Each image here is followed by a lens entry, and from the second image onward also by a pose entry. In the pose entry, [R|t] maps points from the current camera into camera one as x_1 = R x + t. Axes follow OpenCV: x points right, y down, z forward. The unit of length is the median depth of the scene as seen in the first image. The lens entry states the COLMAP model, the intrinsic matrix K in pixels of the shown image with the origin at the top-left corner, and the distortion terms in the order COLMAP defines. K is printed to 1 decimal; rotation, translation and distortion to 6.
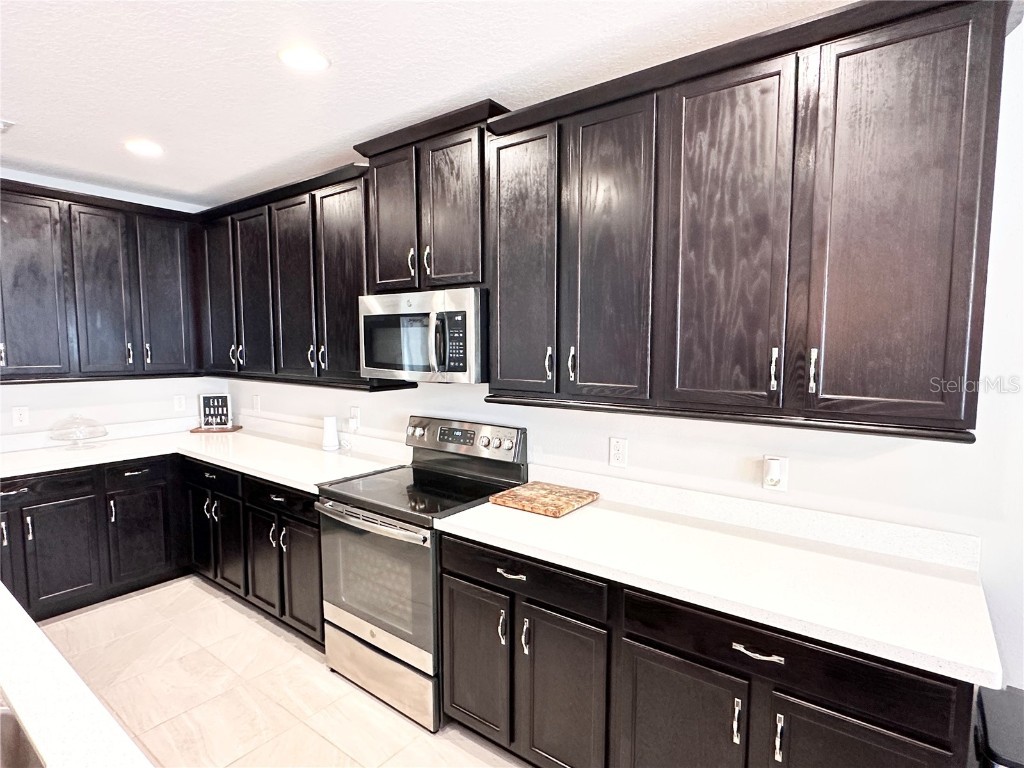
lens RADIAL K [[540.1, 0, 512.0], [0, 540.1, 384.0], [0, 0, 1]] dist [-0.005300, -0.001221]
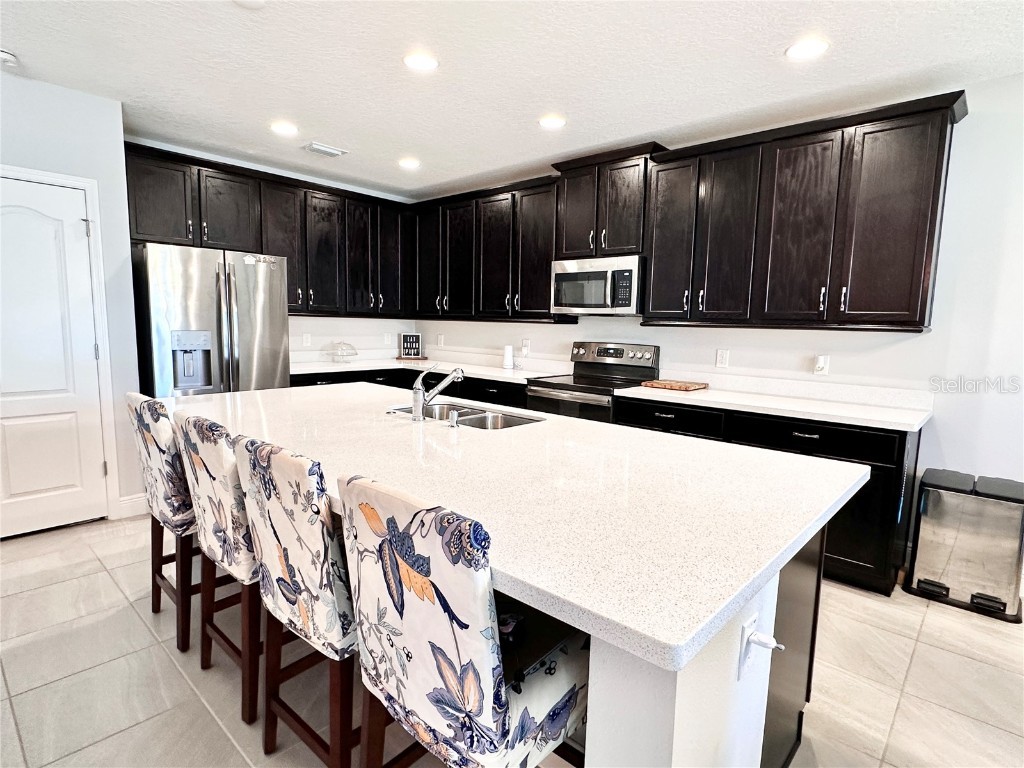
lens RADIAL K [[543.0, 0, 512.0], [0, 543.0, 384.0], [0, 0, 1]] dist [-0.002531, 0.000797]
pose [[0.996132, 0.030350, -0.082461, -0.304069], [-0.027343, 0.998928, 0.037352, 0.163277], [0.083506, -0.034953, 0.995894, -0.702931]]
